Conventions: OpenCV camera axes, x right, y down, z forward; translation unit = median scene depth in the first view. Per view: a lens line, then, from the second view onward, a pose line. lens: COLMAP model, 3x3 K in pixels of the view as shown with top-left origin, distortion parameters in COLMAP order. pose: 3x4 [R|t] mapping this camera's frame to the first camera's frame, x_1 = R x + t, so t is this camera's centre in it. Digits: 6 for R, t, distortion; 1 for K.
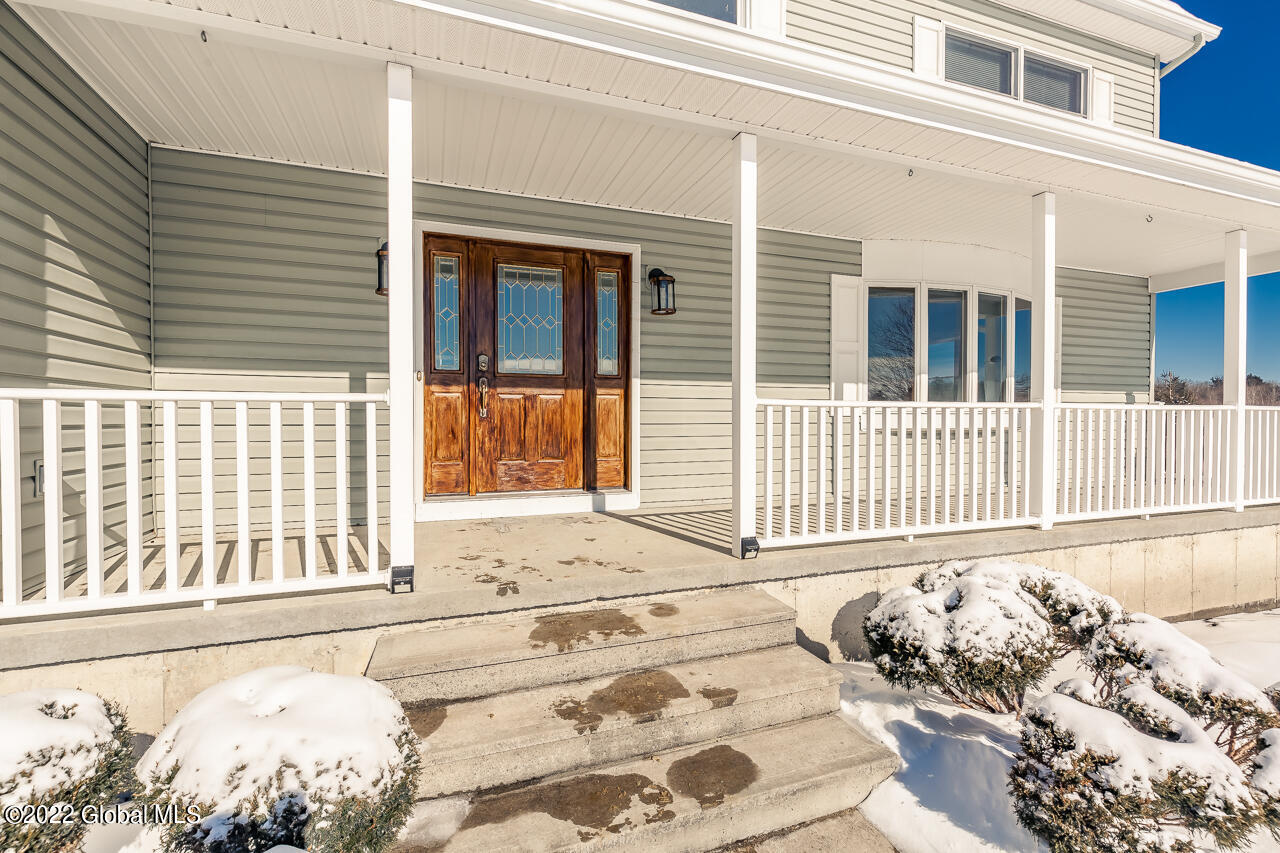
lens RADIAL K [[568.7, 0, 639.1], [0, 568.7, 428.1], [0, 0, 1]] dist [-0.000005, 0.000280]
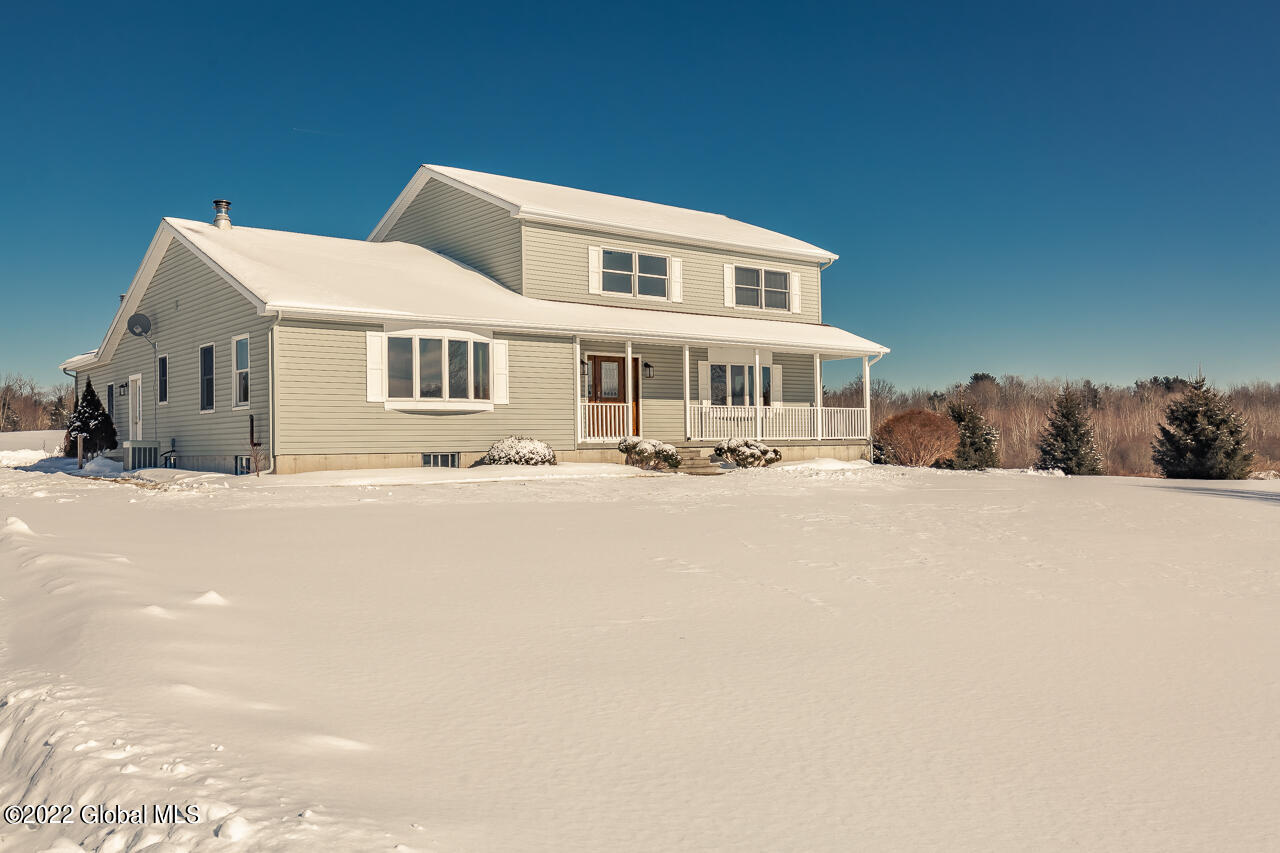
lens RADIAL K [[1072.4, 0, 640.3], [0, 1072.4, 429.8], [0, 0, 1]] dist [0.004308, 0.001847]
pose [[0.945335, -0.012048, 0.325878, -1.857533], [0.024982, 0.999056, -0.035535, 0.278311], [-0.325143, 0.041734, 0.944744, -4.352153]]
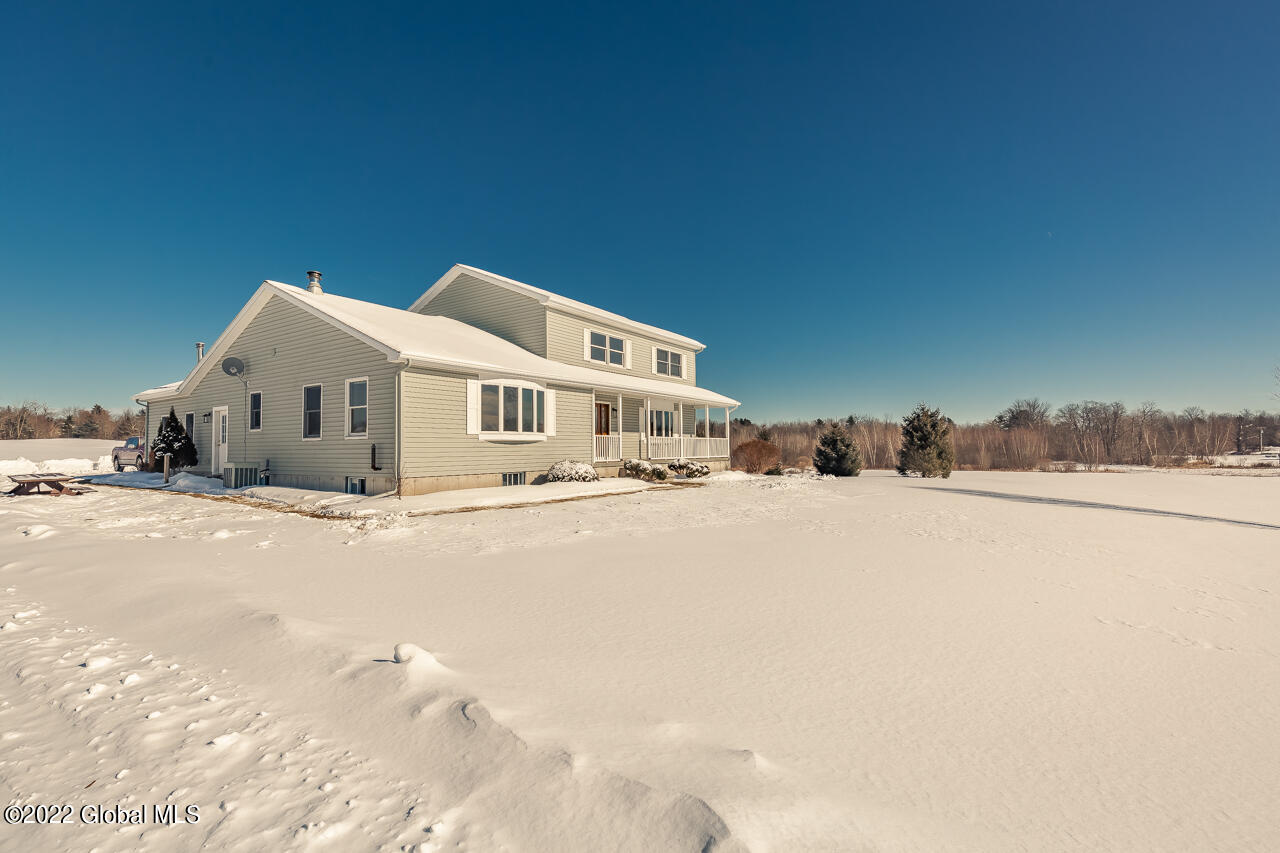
lens RADIAL K [[568.7, 0, 643.5], [0, 568.7, 430.5], [0, 0, 1]] dist [-0.000005, 0.000280]
pose [[0.807550, 0.008147, 0.589743, -2.473874], [0.025139, 0.998520, -0.048218, 0.131231], [-0.589263, 0.053764, 0.806150, -2.825592]]
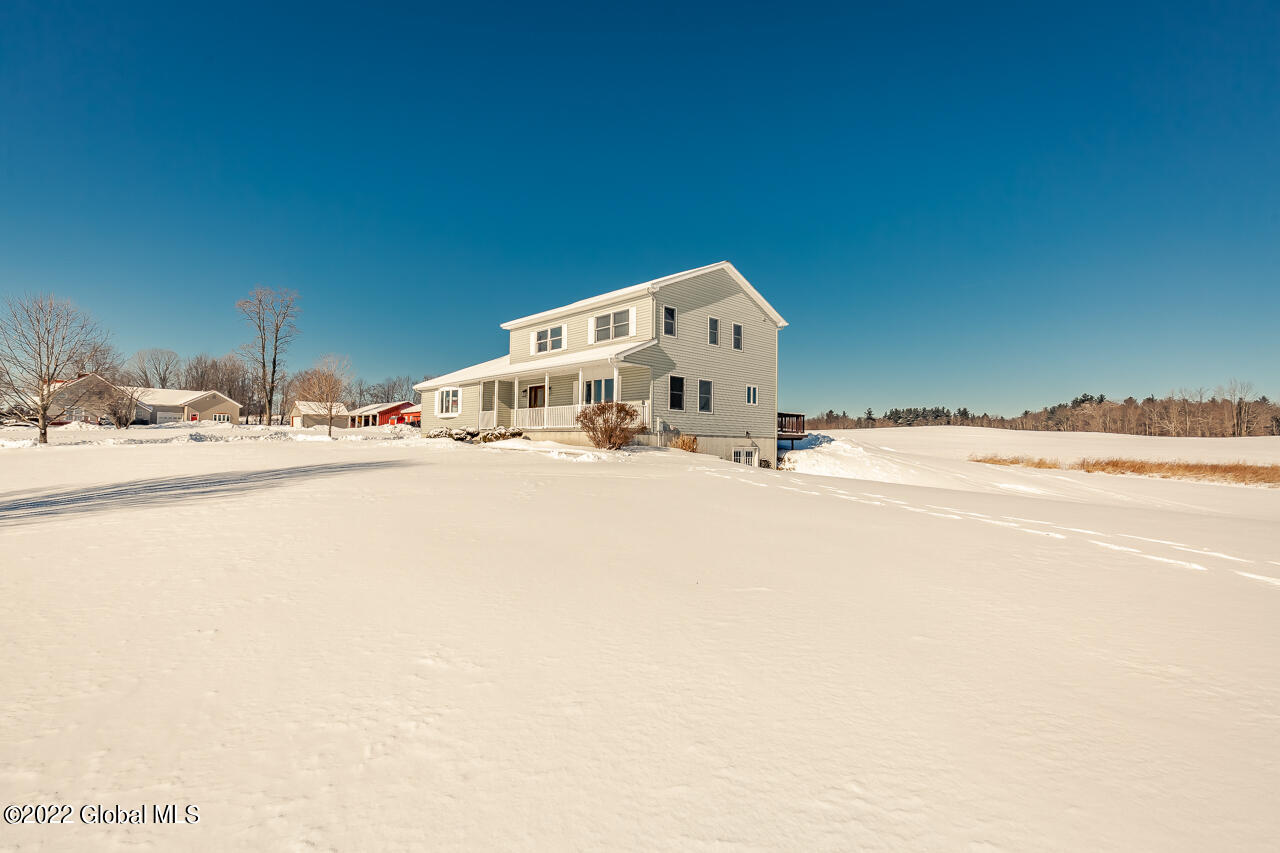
lens RADIAL K [[568.7, 0, 634.4], [0, 568.7, 427.3], [0, 0, 1]] dist [-0.000005, 0.000280]
pose [[0.391935, -0.015862, -0.919856, 5.502972], [-0.019344, 0.999488, -0.025477, 0.251049], [0.919790, 0.027779, 0.391427, -0.422677]]
